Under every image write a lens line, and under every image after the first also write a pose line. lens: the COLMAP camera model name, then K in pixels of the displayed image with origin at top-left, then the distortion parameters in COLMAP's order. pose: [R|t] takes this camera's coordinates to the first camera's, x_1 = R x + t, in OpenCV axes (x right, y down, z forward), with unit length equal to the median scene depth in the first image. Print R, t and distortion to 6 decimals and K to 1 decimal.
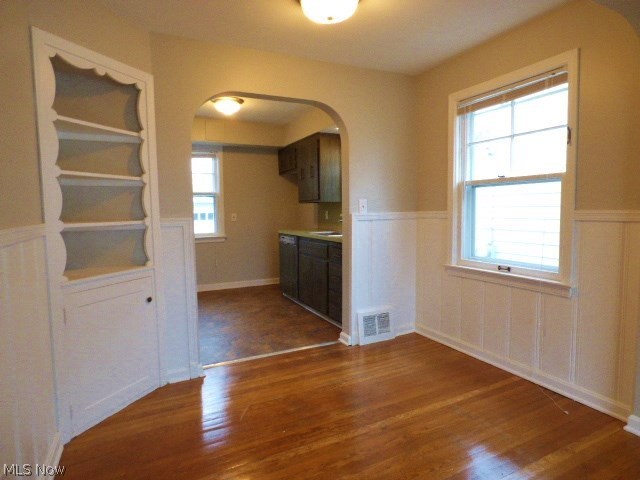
lens RADIAL K [[375.7, 0, 322.8], [0, 375.7, 240.1], [0, 0, 1]] dist [0.000964, -0.000092]
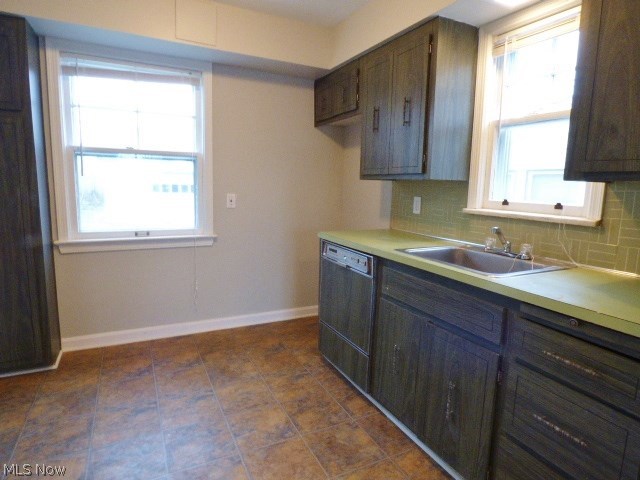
lens RADIAL K [[375.7, 0, 317.4], [0, 375.7, 236.7], [0, 0, 1]] dist [0.000964, -0.000092]
pose [[0.999224, 0.038946, 0.005953, -0.120861], [-0.039225, 0.997572, 0.057548, -0.048285], [-0.003697, -0.057737, 0.998325, 0.487090]]
